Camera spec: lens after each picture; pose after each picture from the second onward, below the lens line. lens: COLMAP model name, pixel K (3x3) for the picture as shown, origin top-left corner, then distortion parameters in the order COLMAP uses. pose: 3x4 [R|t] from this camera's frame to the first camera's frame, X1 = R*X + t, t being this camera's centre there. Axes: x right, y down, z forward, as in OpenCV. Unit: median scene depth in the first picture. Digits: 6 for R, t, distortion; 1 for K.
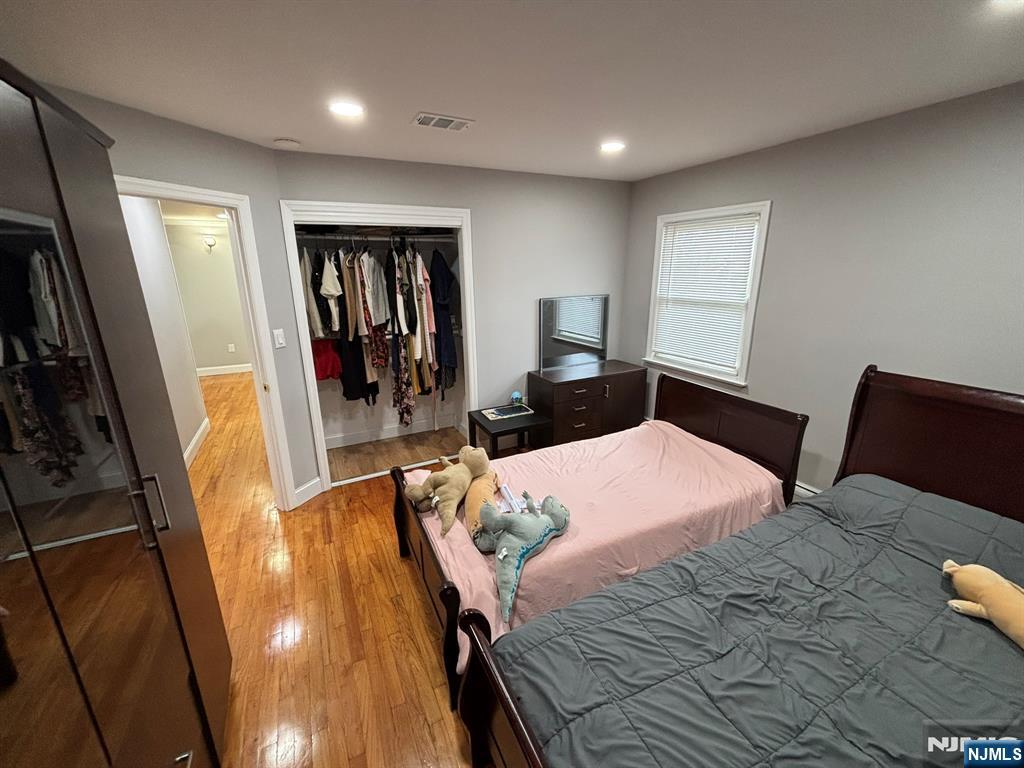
lens RADIAL K [[412.8, 0, 512.0], [0, 412.8, 384.0], [0, 0, 1]] dist [-0.000244, -0.000165]
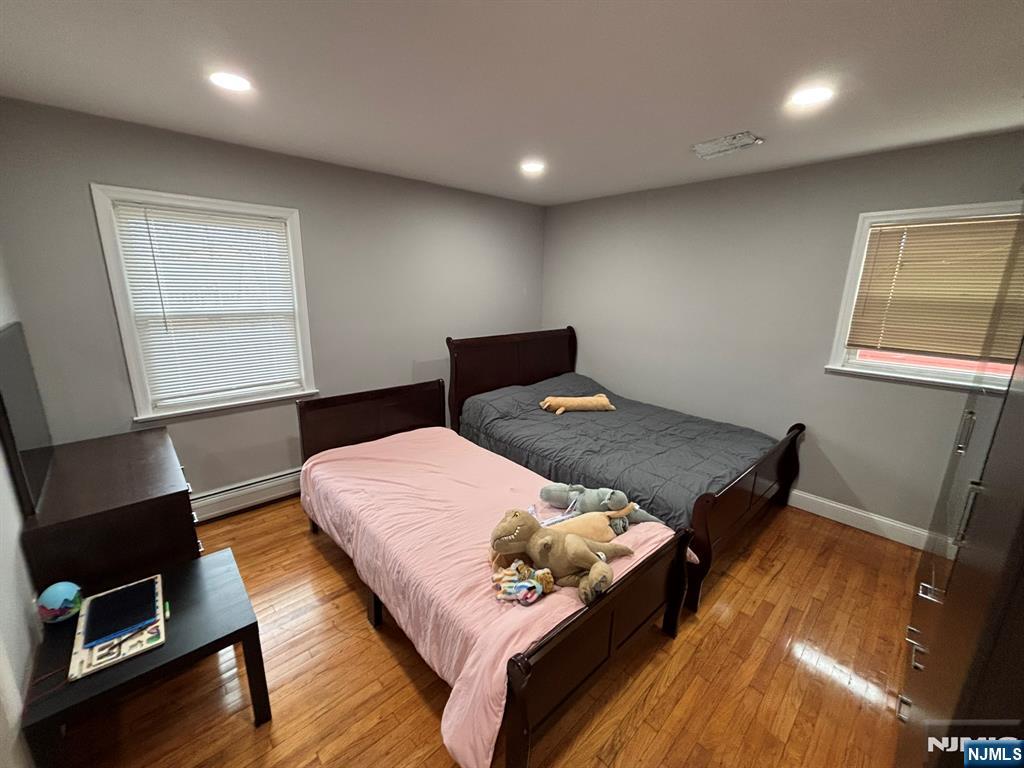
lens RADIAL K [[412.8, 0, 512.0], [0, 412.8, 384.0], [0, 0, 1]] dist [-0.000244, -0.000165]
pose [[-0.281977, -0.221792, 0.933433, -0.574128], [0.248091, 0.922967, 0.294250, -0.217800], [-0.926790, 0.314548, -0.205231, 0.858156]]
